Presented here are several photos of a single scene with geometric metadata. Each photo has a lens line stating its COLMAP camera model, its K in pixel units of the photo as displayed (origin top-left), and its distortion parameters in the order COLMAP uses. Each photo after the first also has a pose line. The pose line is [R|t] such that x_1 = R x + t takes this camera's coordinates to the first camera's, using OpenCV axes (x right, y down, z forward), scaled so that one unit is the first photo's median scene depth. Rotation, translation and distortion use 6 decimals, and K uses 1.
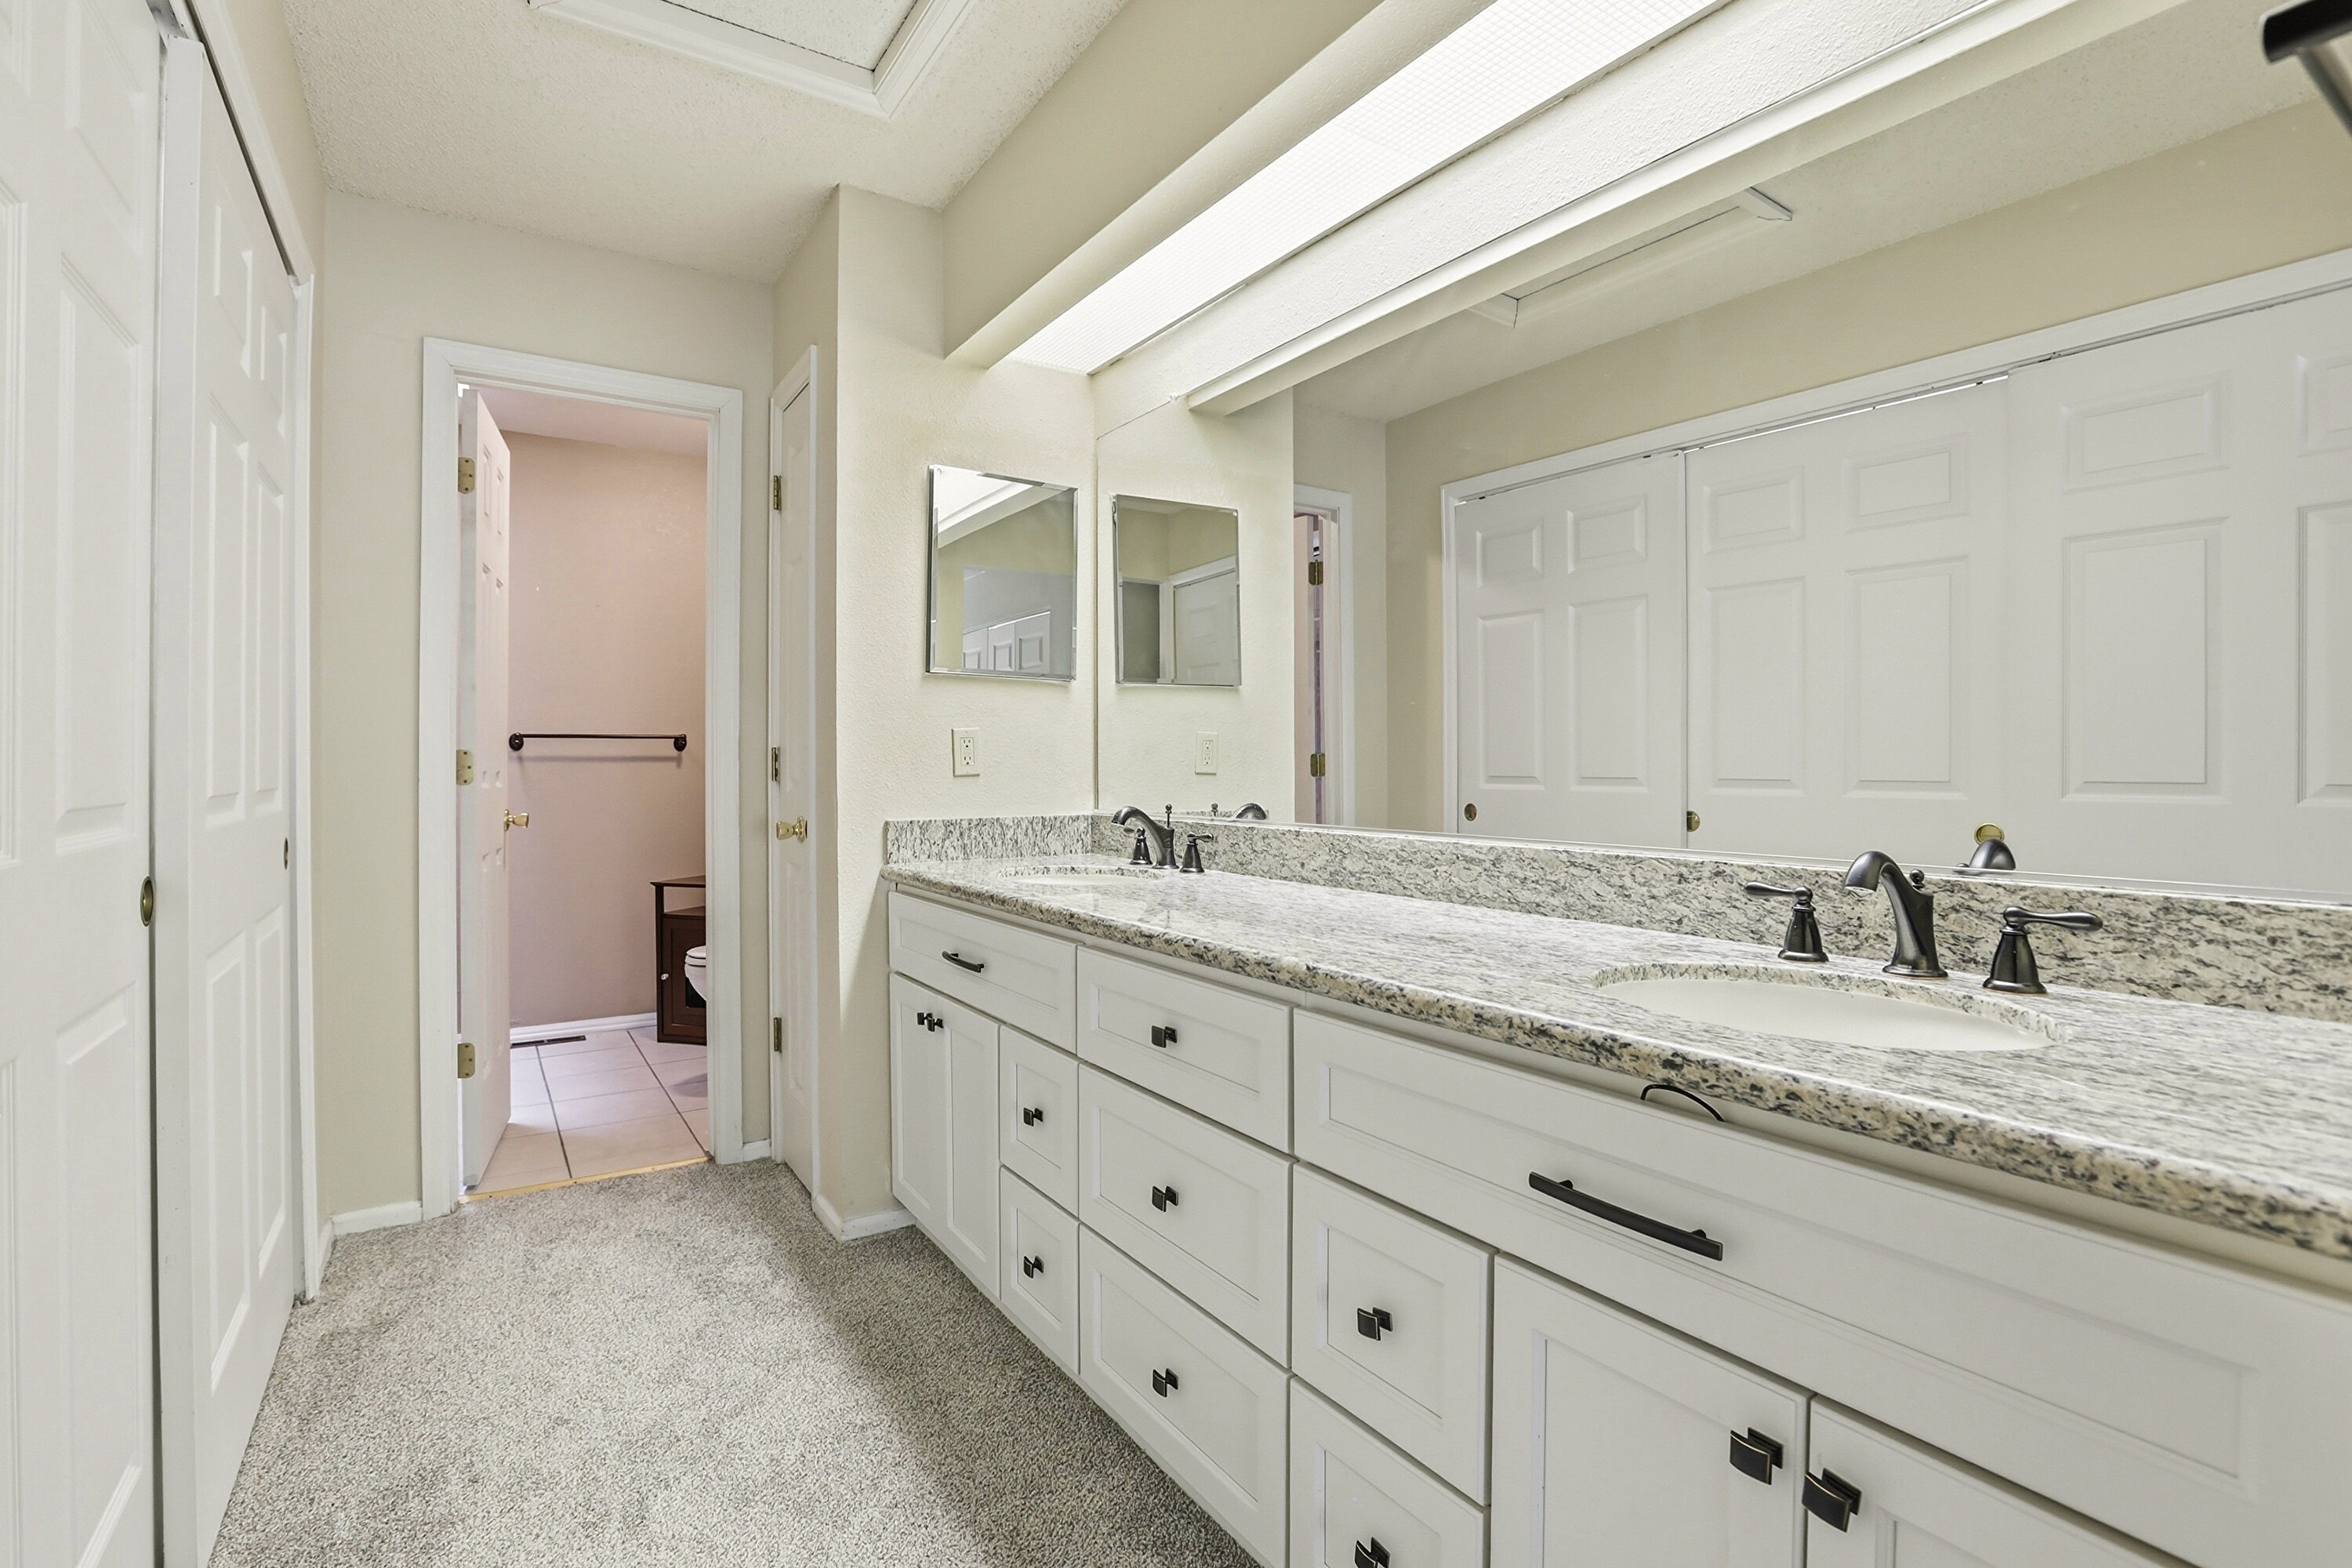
lens RADIAL K [[1077.5, 0, 1182.4], [0, 1077.5, 778.1], [0, 0, 1]] dist [-0.051393, 0.015240]
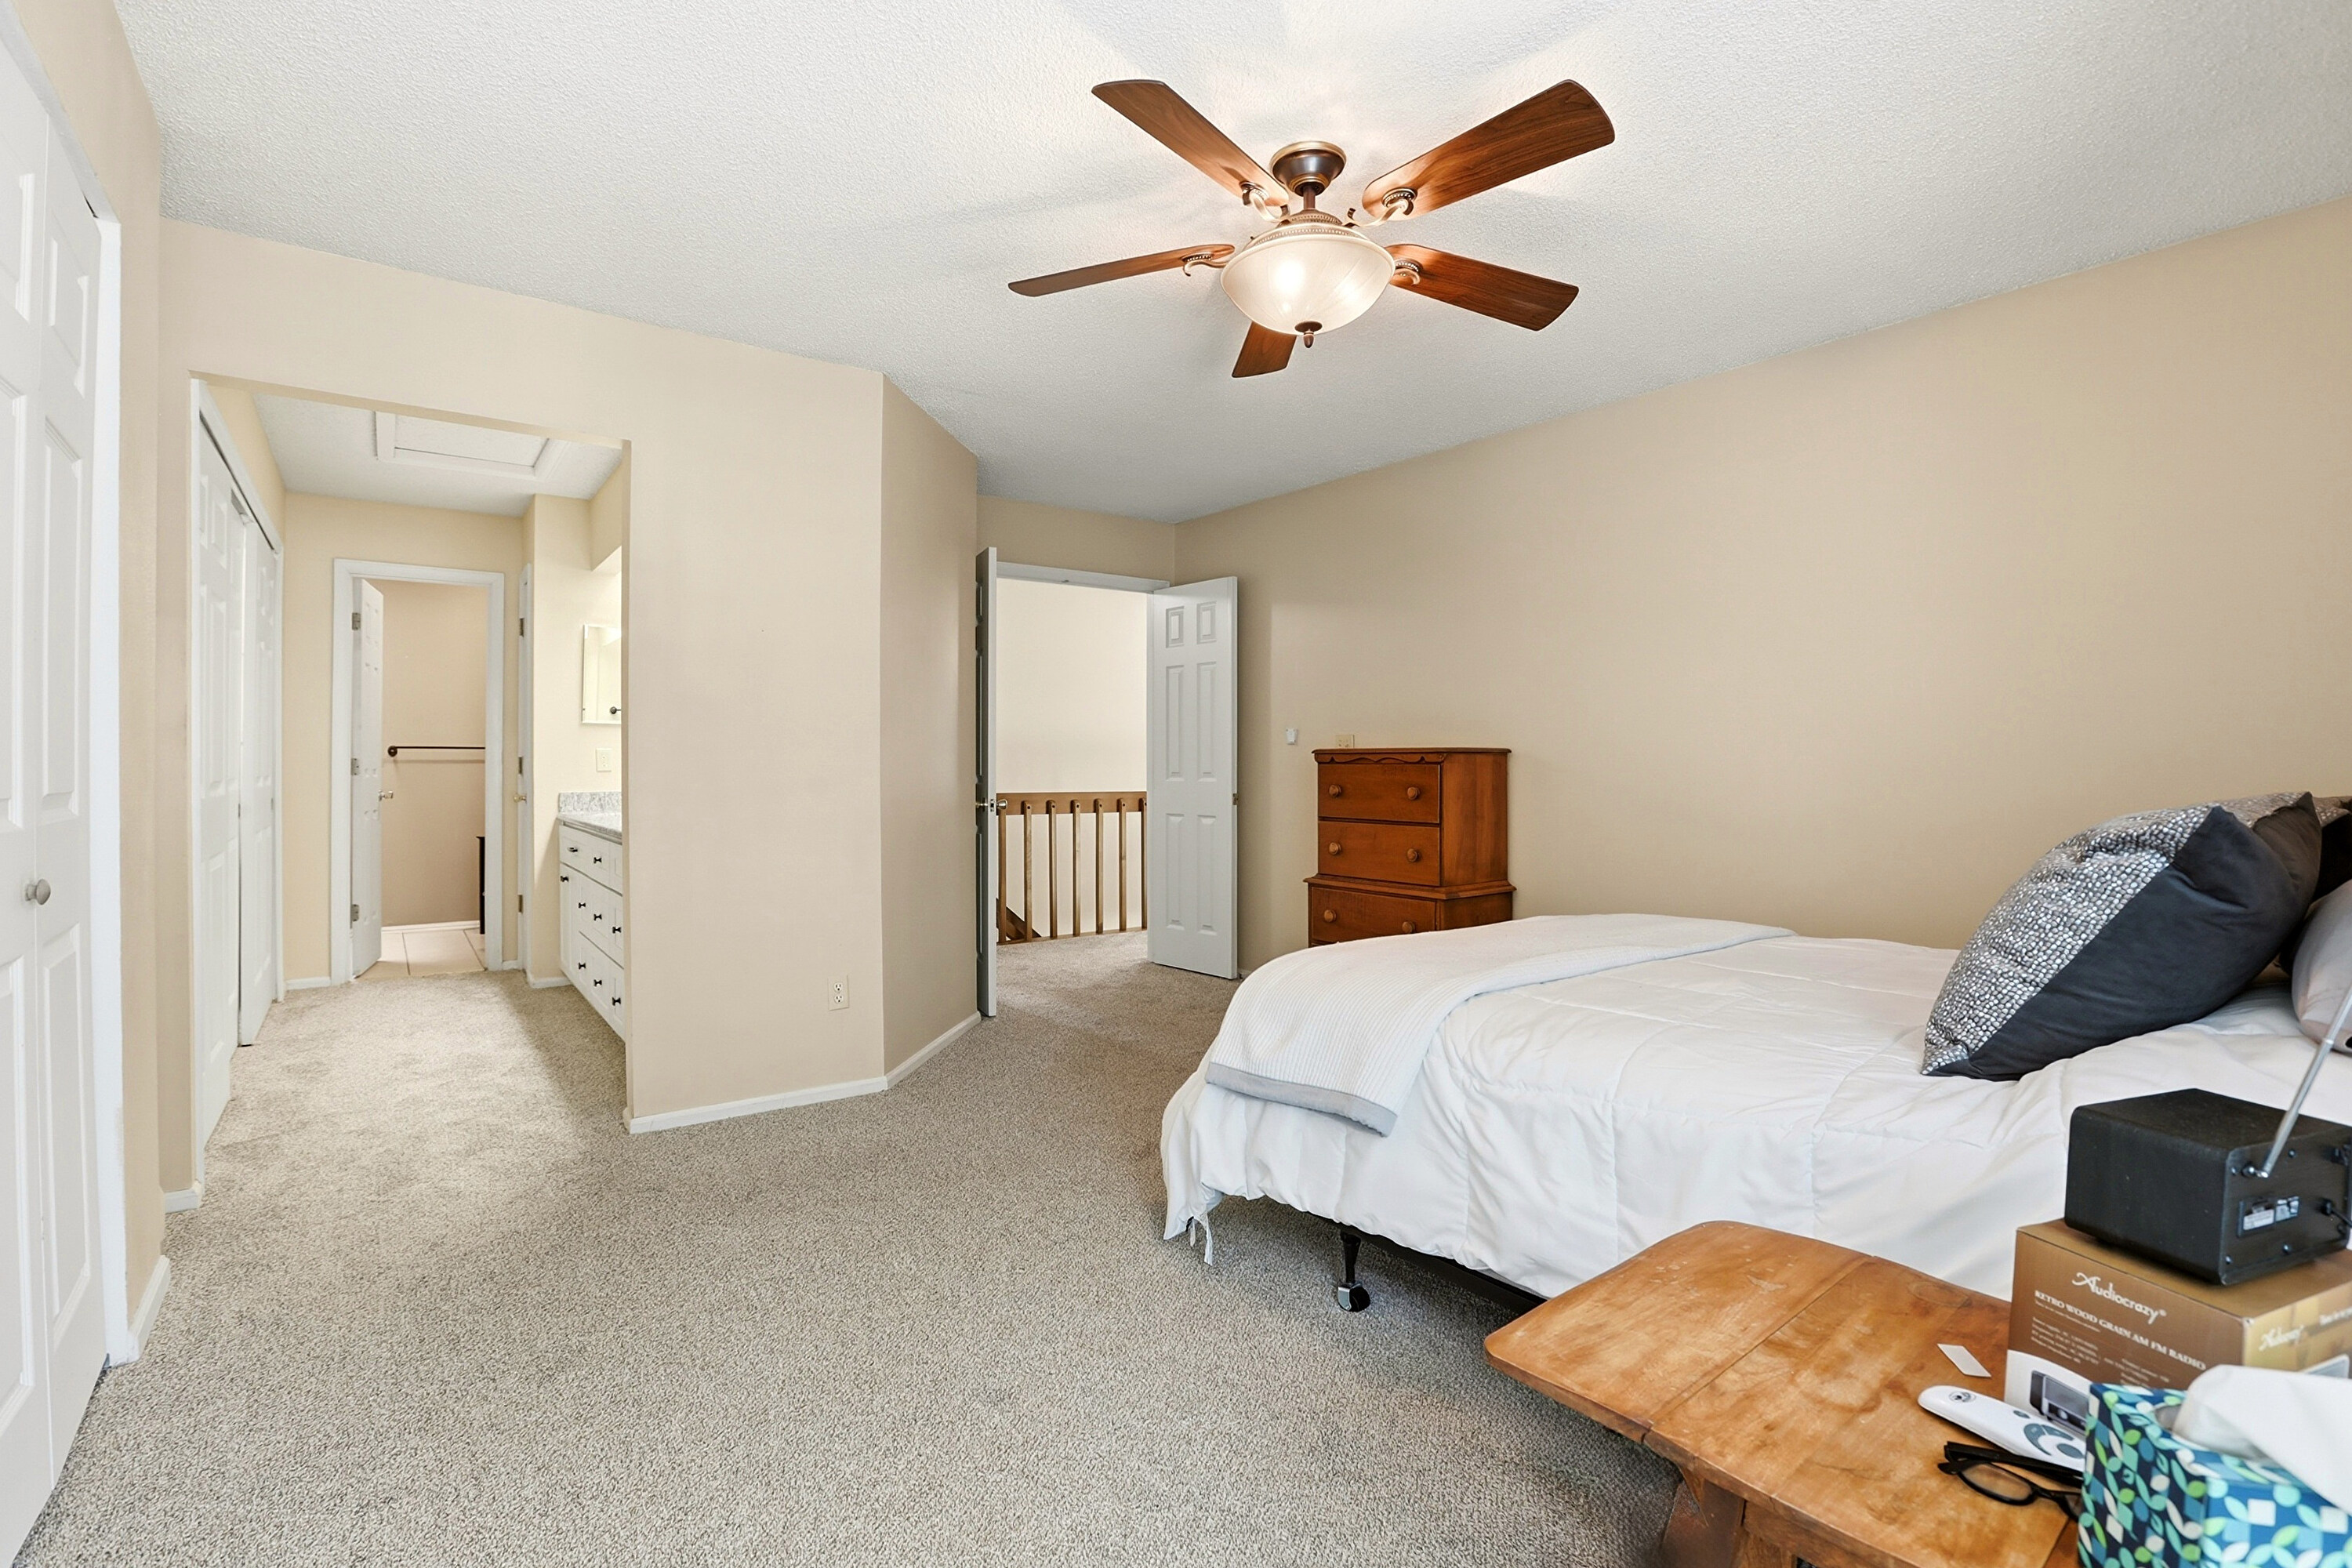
lens RADIAL K [[1102.0, 0, 1182.4], [0, 1102.0, 764.7], [0, 0, 1]] dist [-0.057964, 0.026650]
pose [[0.998807, -0.001093, 0.048815, 0.791014], [0.001655, 0.999933, -0.011462, 0.011971], [-0.048799, 0.011529, 0.998742, -1.117988]]
